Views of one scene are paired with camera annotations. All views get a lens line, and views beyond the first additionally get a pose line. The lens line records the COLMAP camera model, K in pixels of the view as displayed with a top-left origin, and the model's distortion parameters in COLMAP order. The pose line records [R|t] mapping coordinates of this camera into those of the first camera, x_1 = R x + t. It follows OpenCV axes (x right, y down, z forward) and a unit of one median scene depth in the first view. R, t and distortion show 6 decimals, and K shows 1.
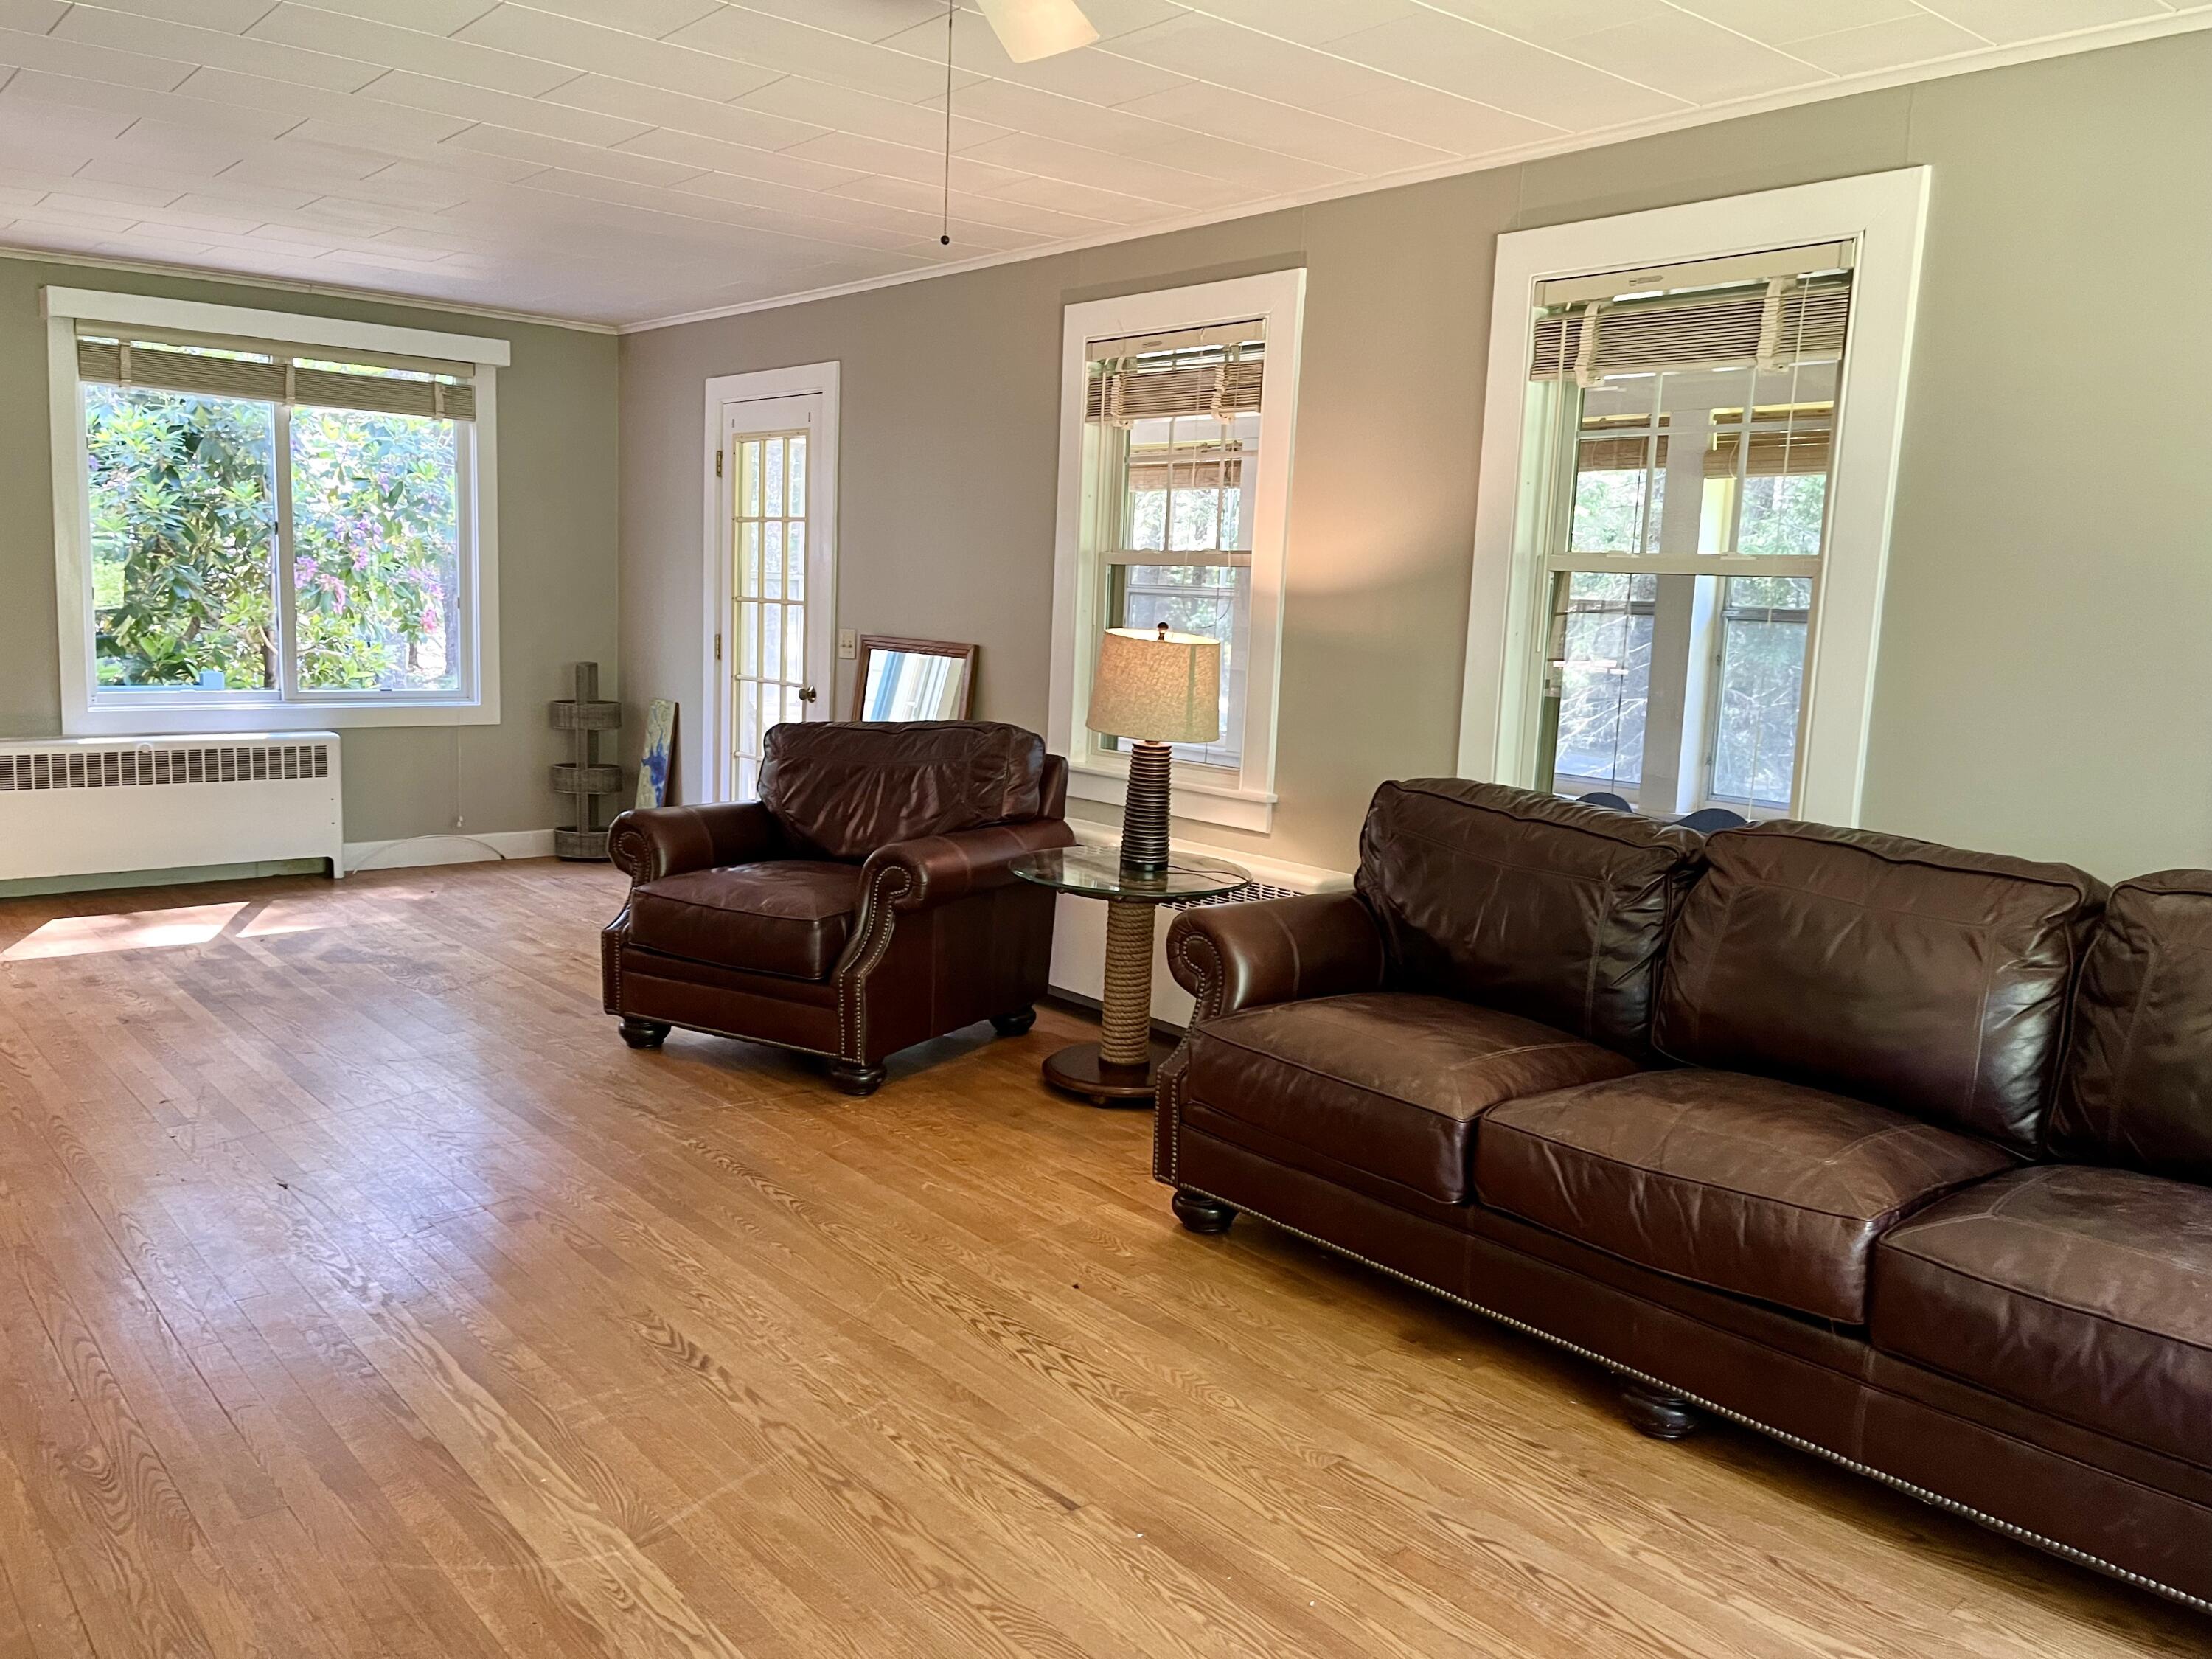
lens RADIAL K [[1661.6, 0, 1099.4], [0, 1661.6, 822.0], [0, 0, 1]] dist [0.082648, -0.114821]
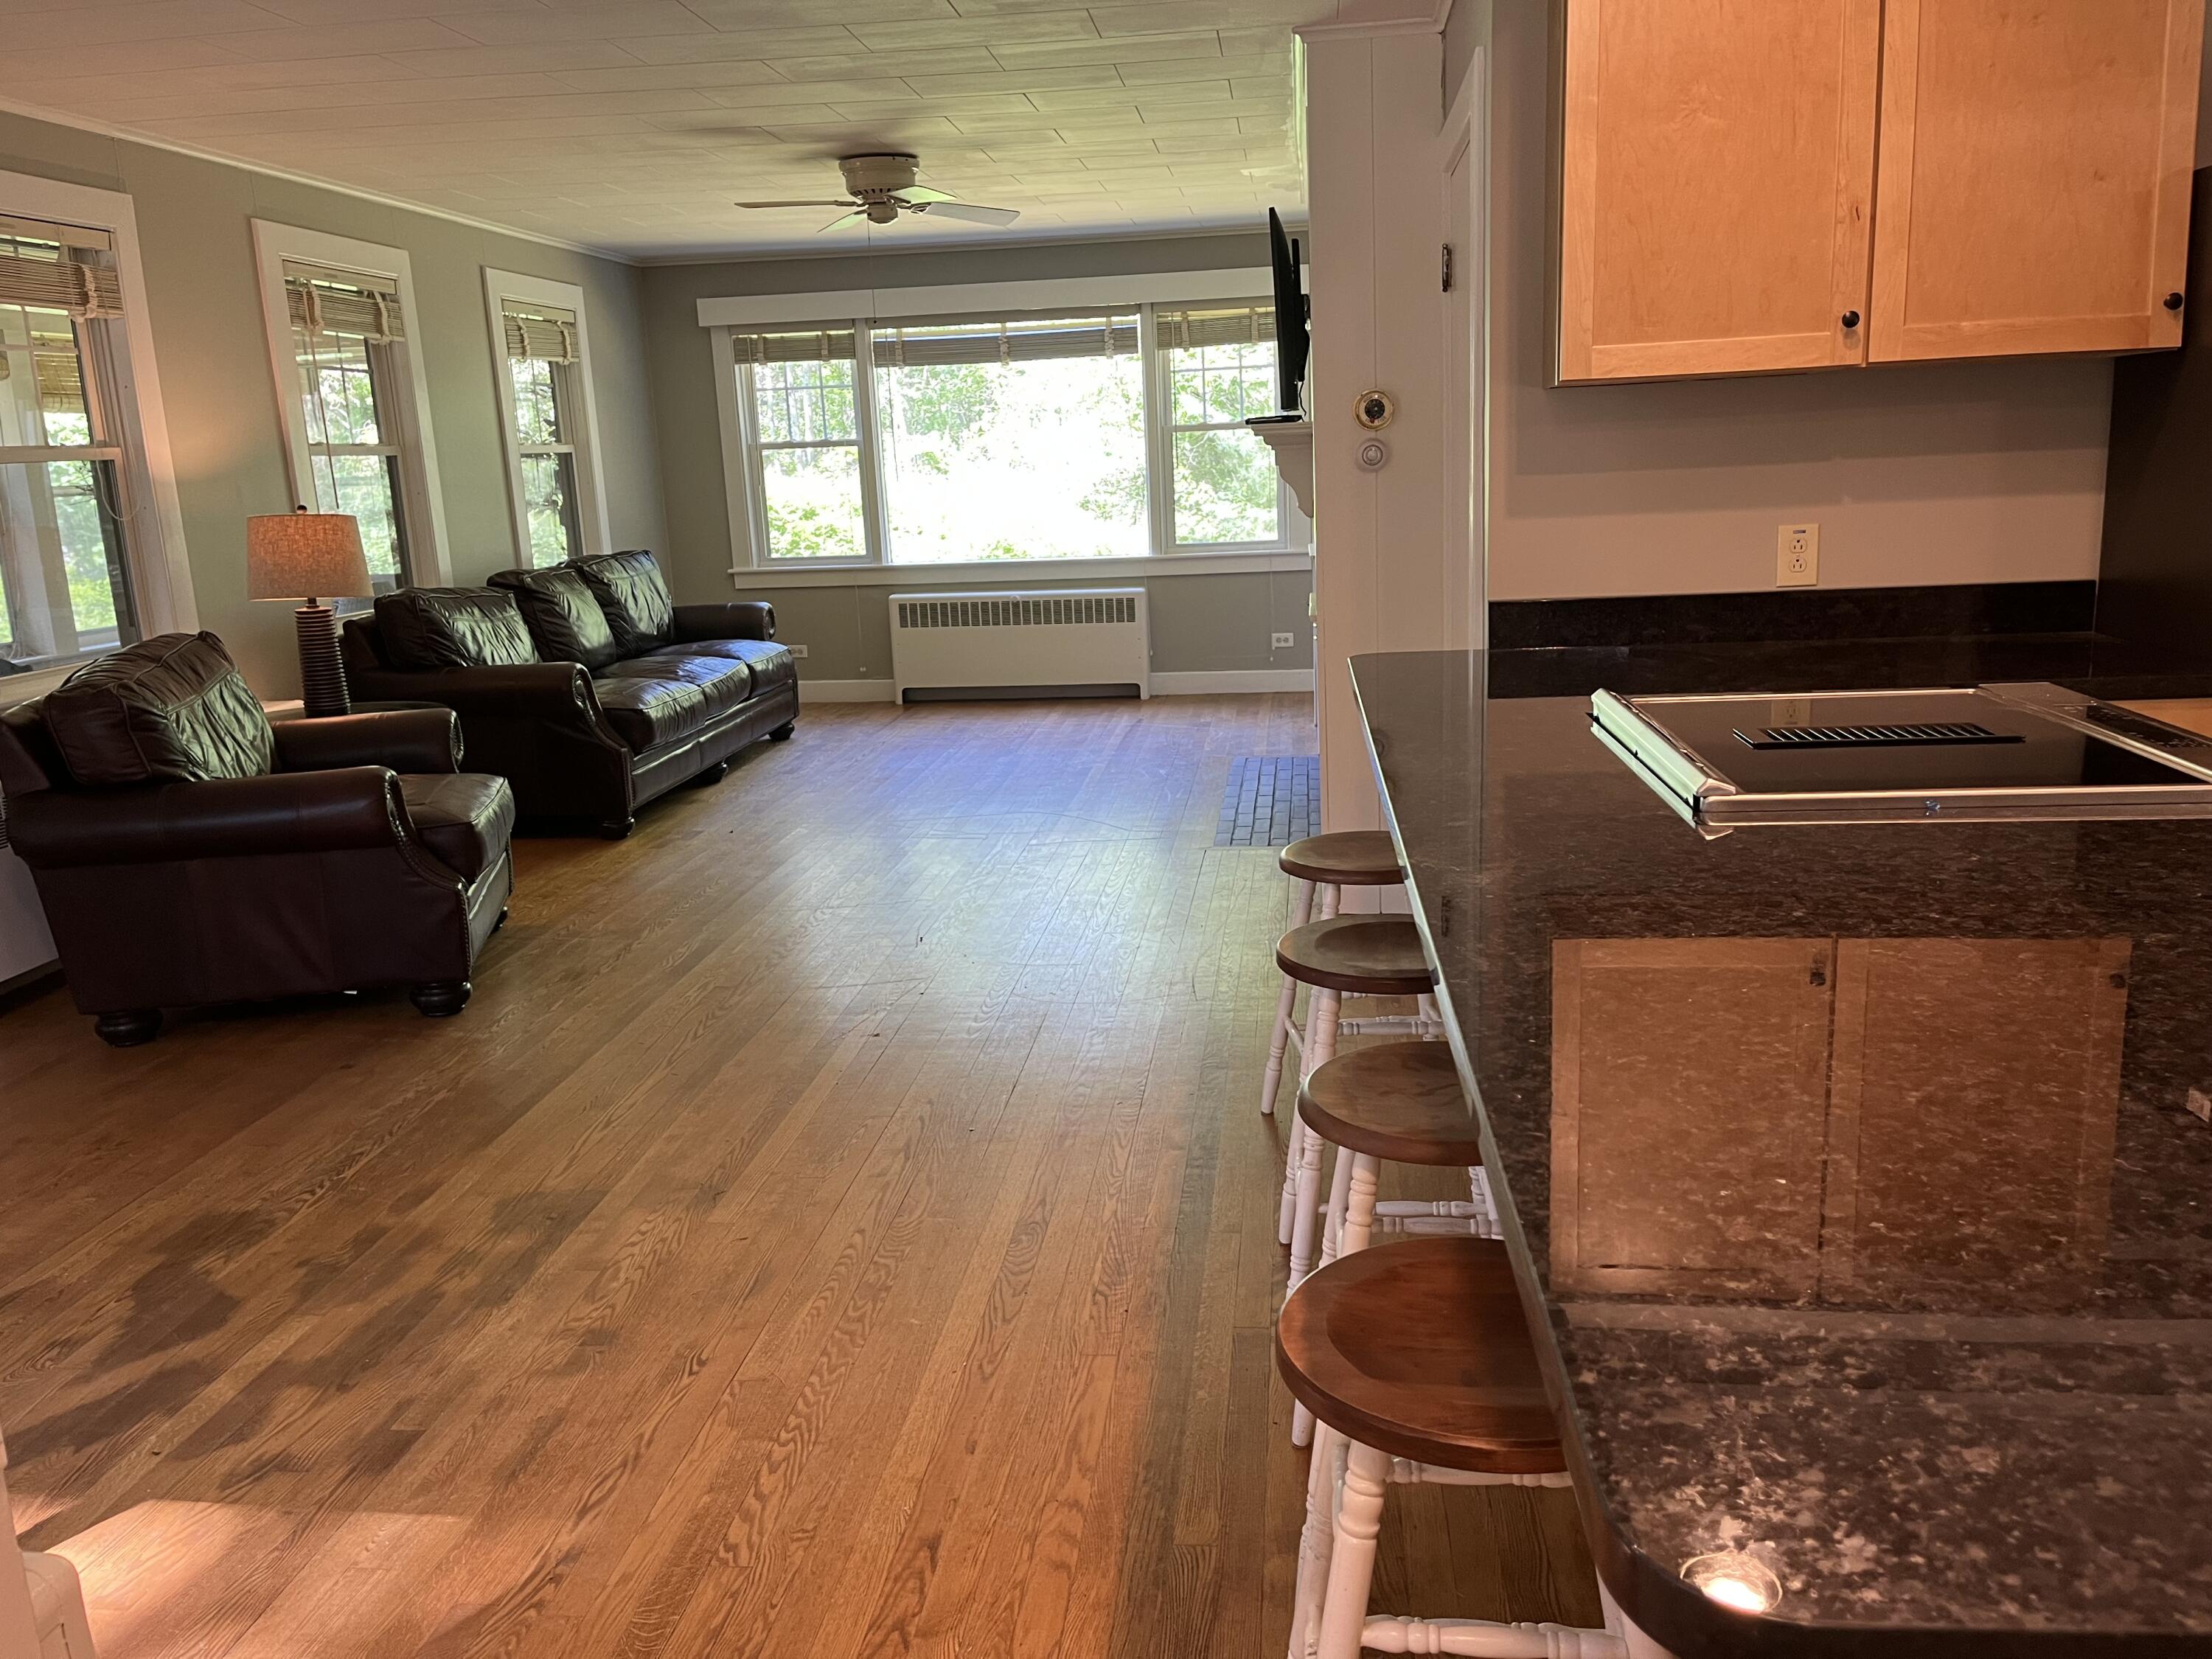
lens RADIAL K [[1662.6, 0, 1117.9], [0, 1662.6, 818.7], [0, 0, 1]] dist [0.076710, -0.094644]
pose [[-0.685023, -0.167287, 0.709054, -1.152851], [0.118799, 0.934601, 0.335272, -0.224687], [-0.718770, 0.313904, -0.620350, 1.281703]]
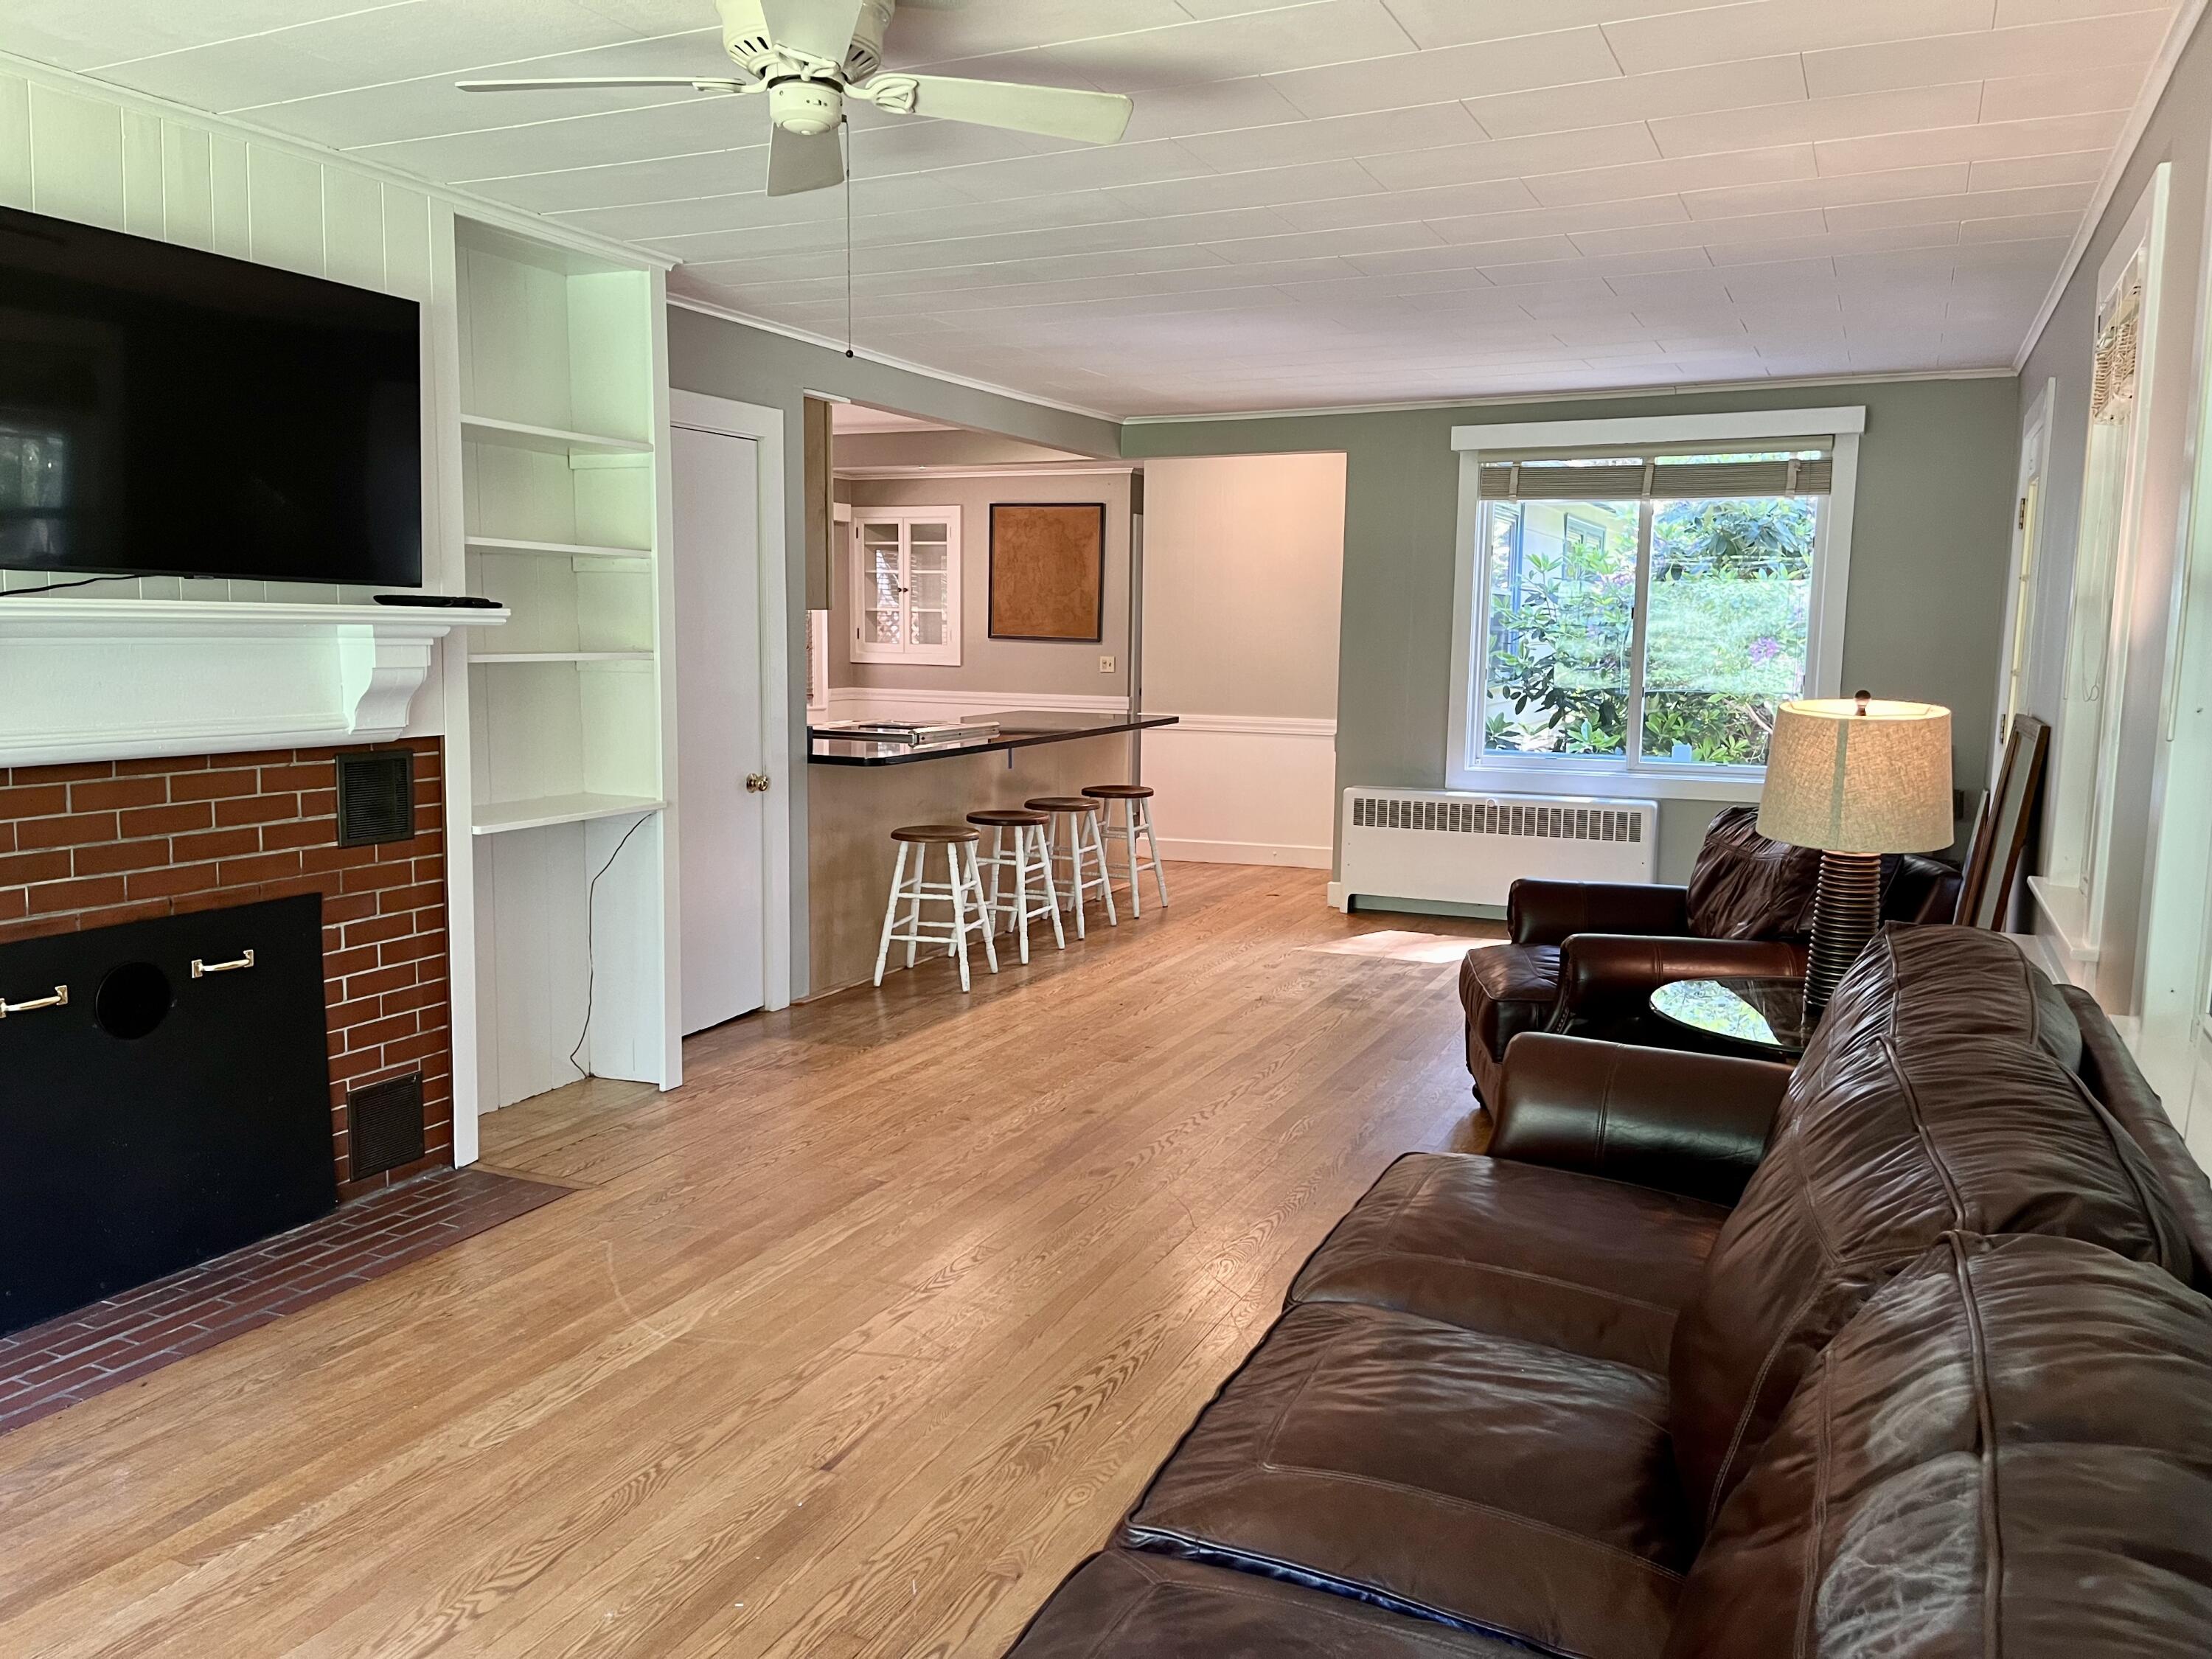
lens RADIAL K [[1689.9, 0, 1106.0], [0, 1689.9, 829.5], [0, 0, 1]] dist [0.087003, -0.057214]
pose [[0.412550, 0.077229, -0.907655, 0.566768], [-0.123600, 0.991931, 0.028220, -0.035006], [0.902510, 0.100544, 0.418767, 0.350704]]
